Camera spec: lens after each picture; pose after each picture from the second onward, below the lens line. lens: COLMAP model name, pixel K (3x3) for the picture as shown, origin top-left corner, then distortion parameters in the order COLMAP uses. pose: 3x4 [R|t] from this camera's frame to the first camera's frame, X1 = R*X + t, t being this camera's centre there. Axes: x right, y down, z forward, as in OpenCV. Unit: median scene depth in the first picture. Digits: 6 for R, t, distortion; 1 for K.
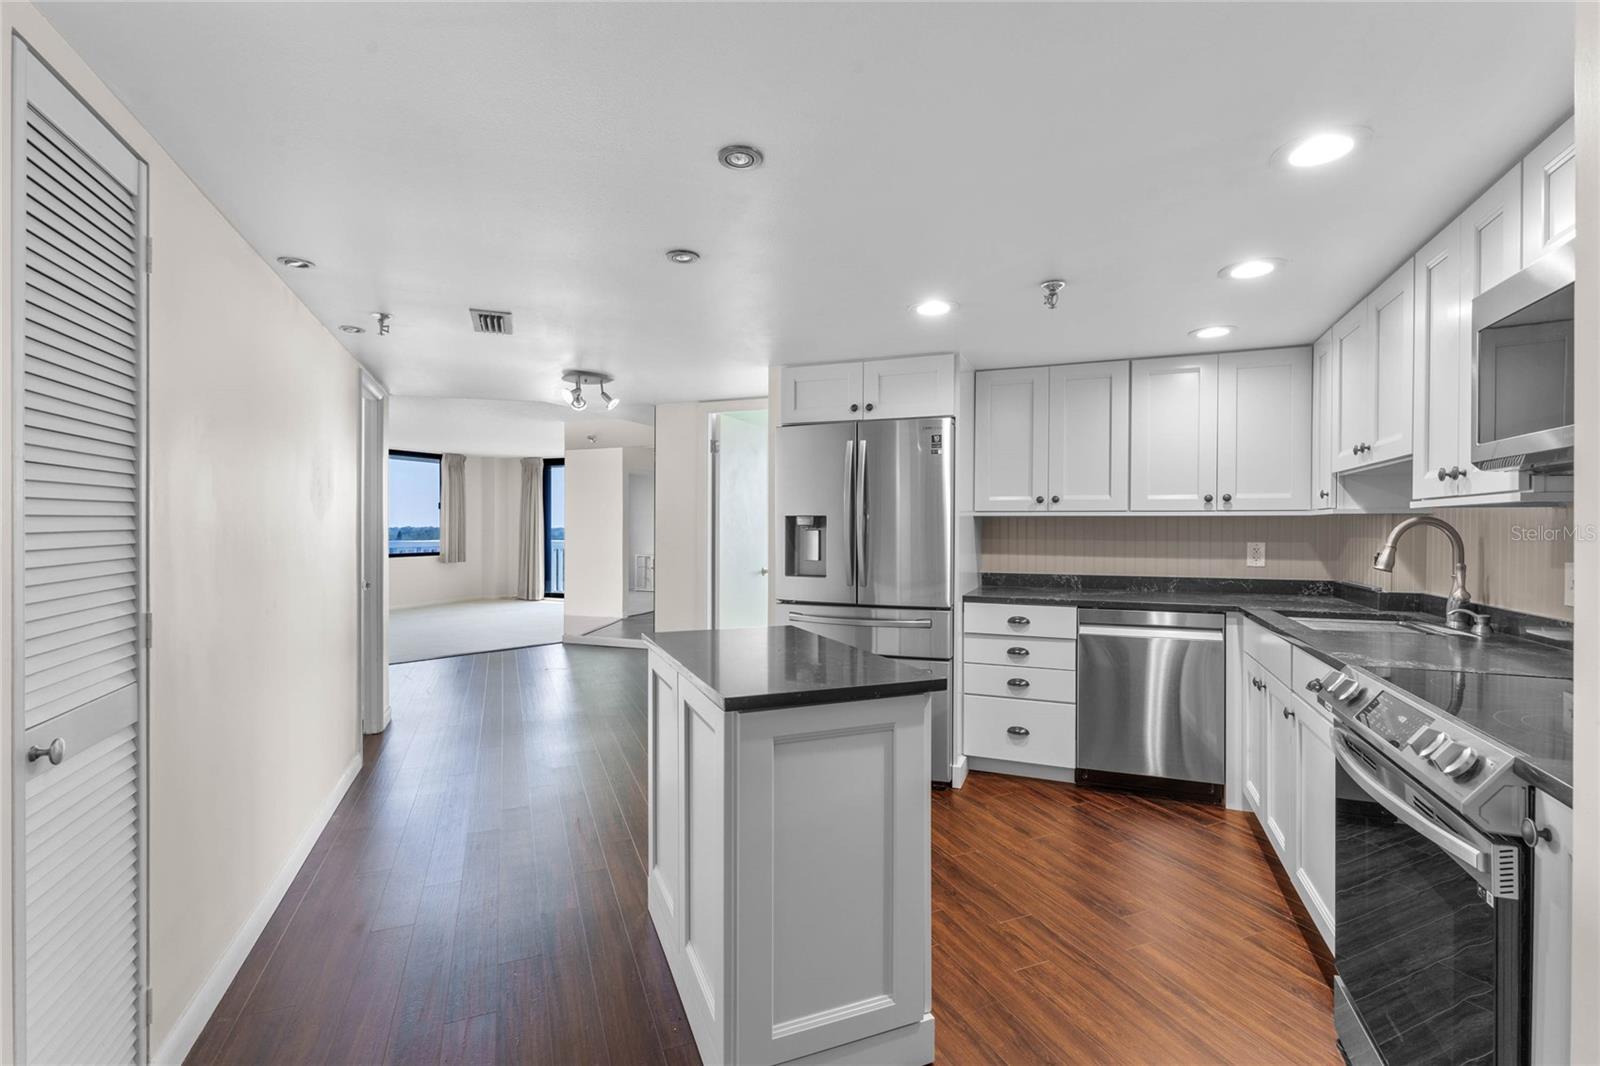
lens RADIAL K [[704.1, 0, 800.0], [0, 704.1, 533.0], [0, 0, 1]] dist [0.000029, -0.000003]
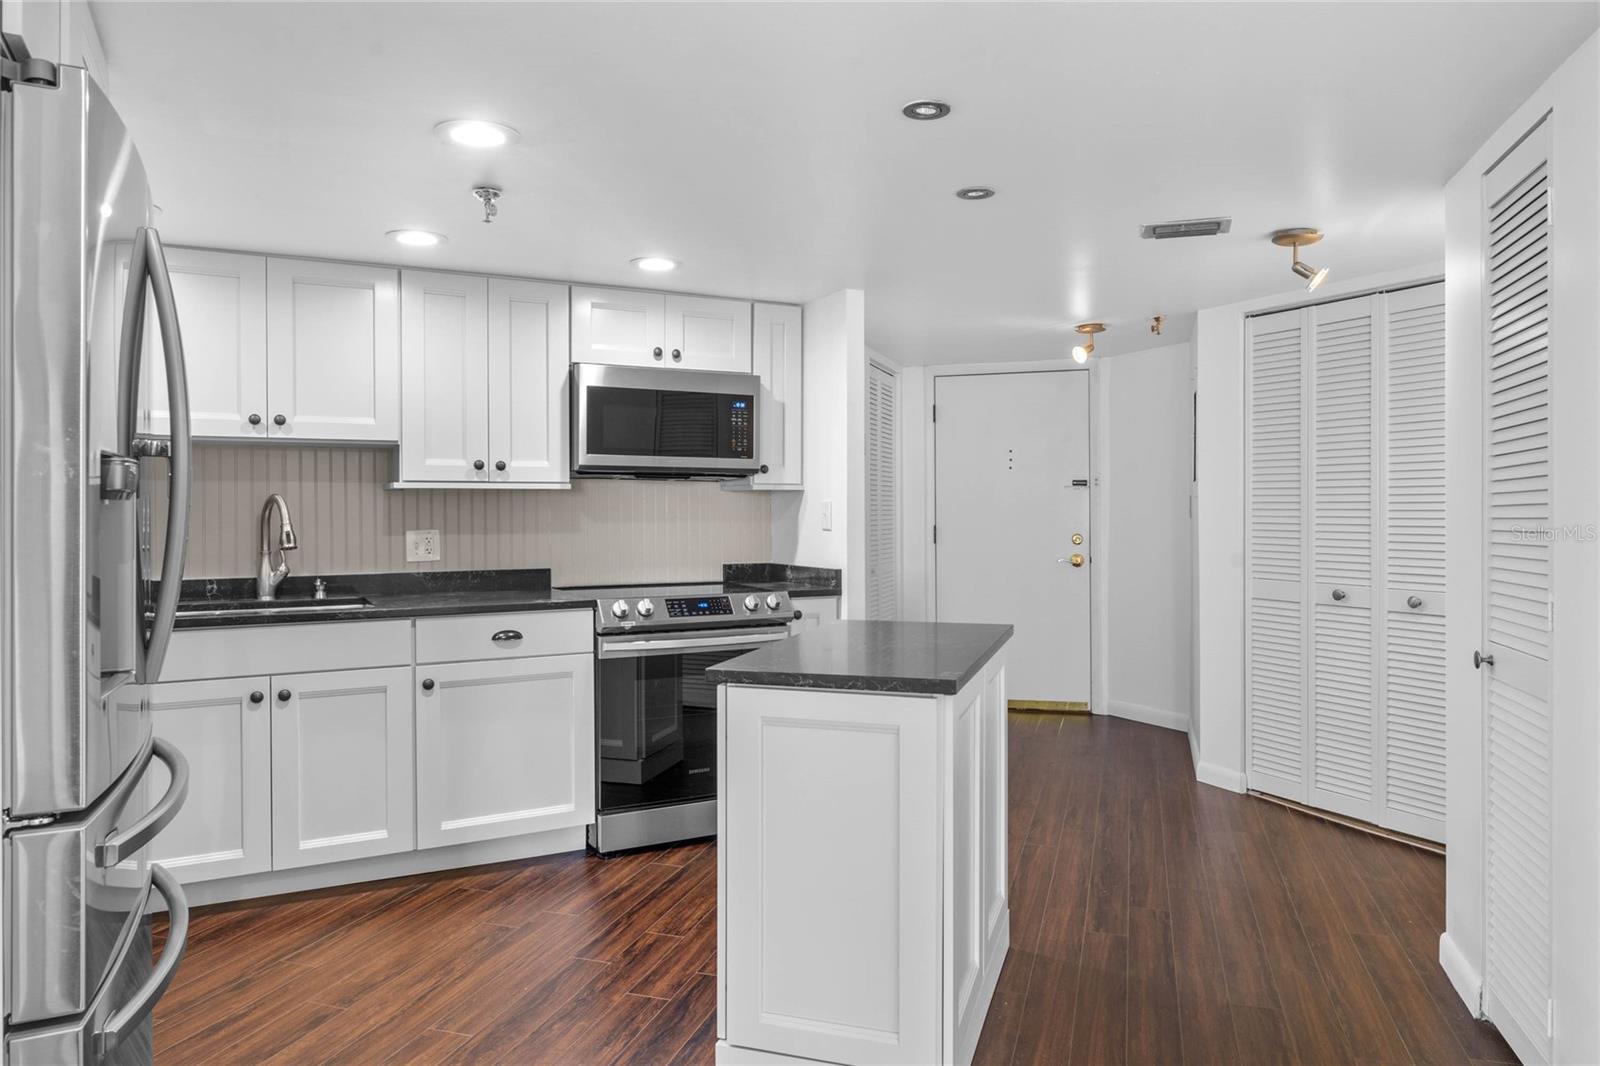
lens RADIAL K [[1035.1, 0, 800.0], [0, 1035.1, 533.0], [0, 0, 1]] dist [0.001277, -0.003527]
pose [[-0.769312, 0.004310, 0.638858, -0.477195], [0.017207, 0.999754, 0.013975, 0.017048], [-0.638641, 0.021744, -0.769197, 1.251723]]
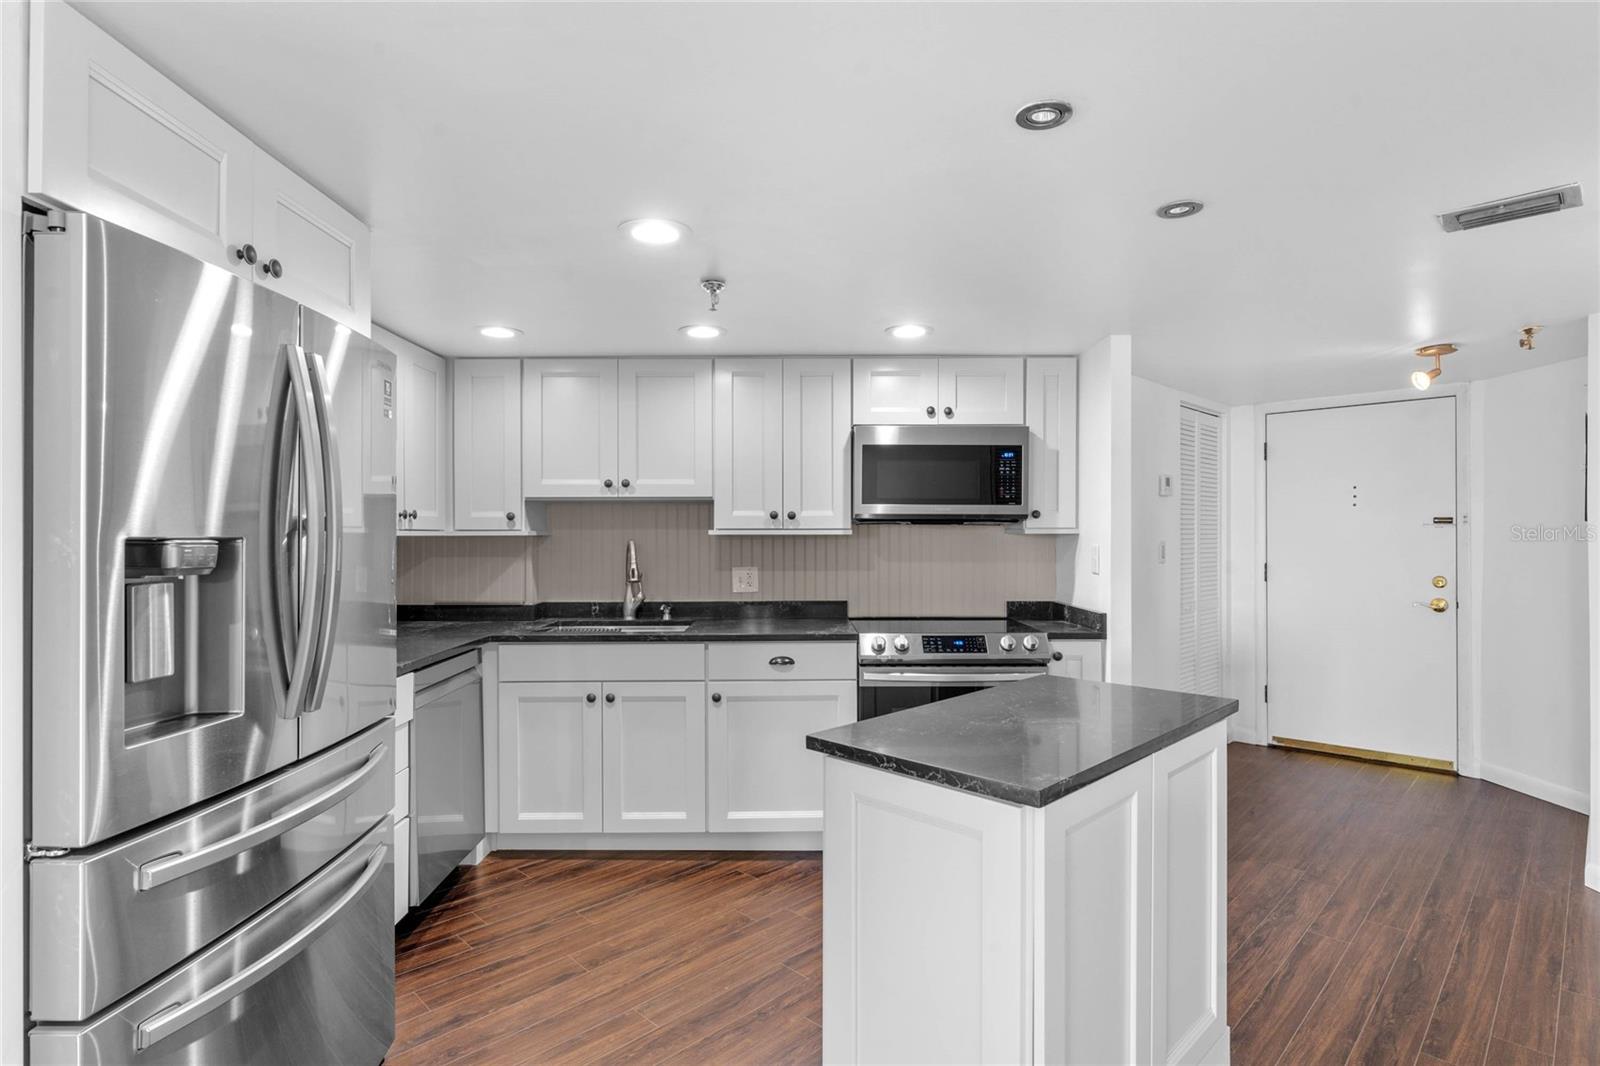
lens RADIAL K [[809.7, 0, 801.1], [0, 809.7, 547.8], [0, 0, 1]] dist [-0.000266, -0.000532]
pose [[-0.399881, 0.003233, 0.916561, -0.472453], [0.010084, 0.999949, 0.000873, -0.005720], [-0.916512, 0.009592, -0.399893, 0.991626]]
